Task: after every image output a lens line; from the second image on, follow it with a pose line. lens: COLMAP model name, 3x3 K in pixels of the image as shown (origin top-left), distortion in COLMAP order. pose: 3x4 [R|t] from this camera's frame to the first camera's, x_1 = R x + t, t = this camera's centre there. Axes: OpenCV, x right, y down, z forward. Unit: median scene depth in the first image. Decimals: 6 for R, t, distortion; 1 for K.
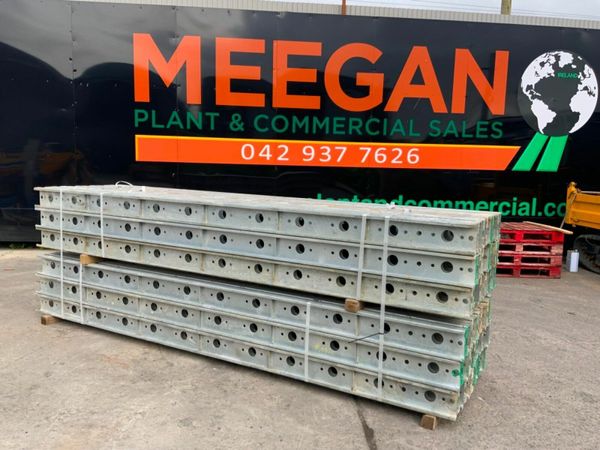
lens RADIAL K [[498.8, 0, 301.4], [0, 498.8, 222.9], [0, 0, 1]] dist [0.050366, -0.099714]
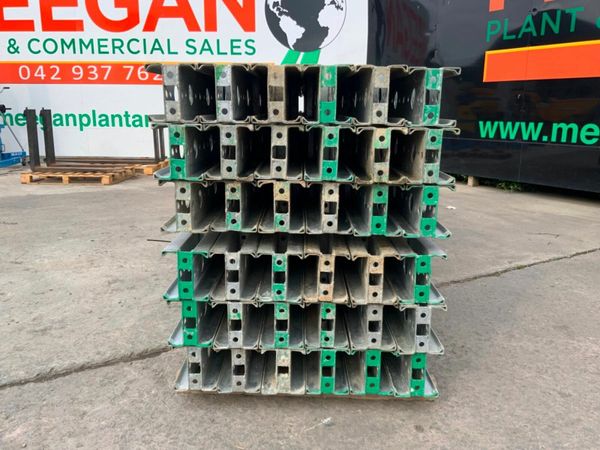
lens RADIAL K [[498.8, 0, 300.1], [0, 498.8, 226.9], [0, 0, 1]] dist [0.050366, -0.099714]
pose [[0.475896, 0.176807, -0.861547, 0.593314], [-0.098185, 0.984142, 0.147731, 0.051597], [0.874004, 0.014286, 0.485709, 0.545677]]
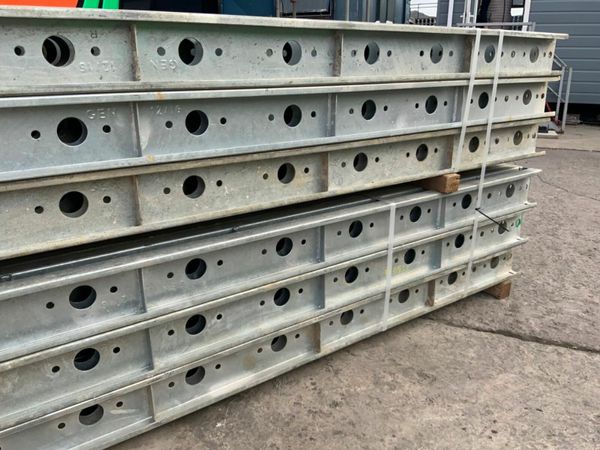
lens RADIAL K [[498.8, 0, 300.1], [0, 498.8, 229.6], [0, 0, 1]] dist [0.050366, -0.099714]
pose [[0.438649, -0.318376, 0.840371, -0.386543], [0.123459, 0.947623, 0.294566, 0.006097], [-0.890138, -0.025460, 0.454980, 0.623501]]
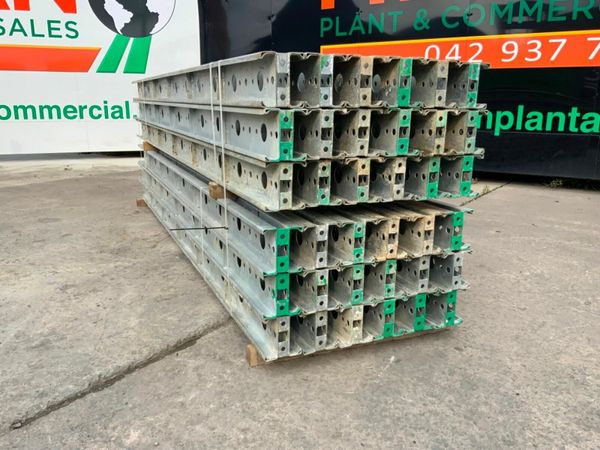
lens RADIAL K [[498.8, 0, 301.1], [0, 498.8, 226.9], [0, 0, 1]] dist [0.050366, -0.099714]
pose [[0.794160, 0.125955, -0.594512, 0.479211], [-0.055871, 0.989275, 0.134957, 0.078624], [0.605134, -0.073962, 0.792680, 0.333035]]
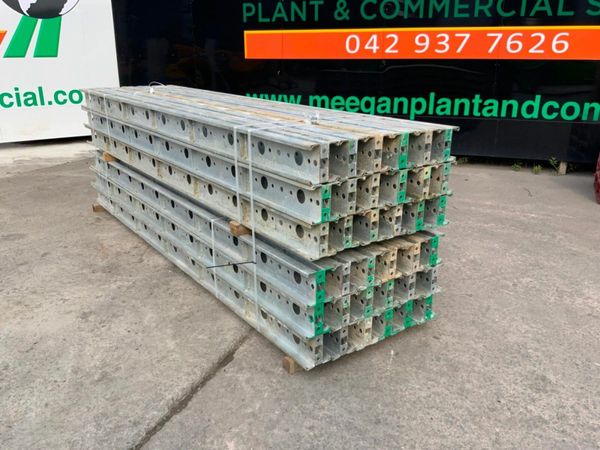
lens RADIAL K [[498.8, 0, 300.9], [0, 498.8, 227.9], [0, 0, 1]] dist [0.050366, -0.099714]
pose [[0.903200, 0.114955, -0.413540, 0.415370], [-0.024543, 0.975723, 0.217627, -0.024796], [0.428518, -0.186411, 0.884094, 0.179245]]
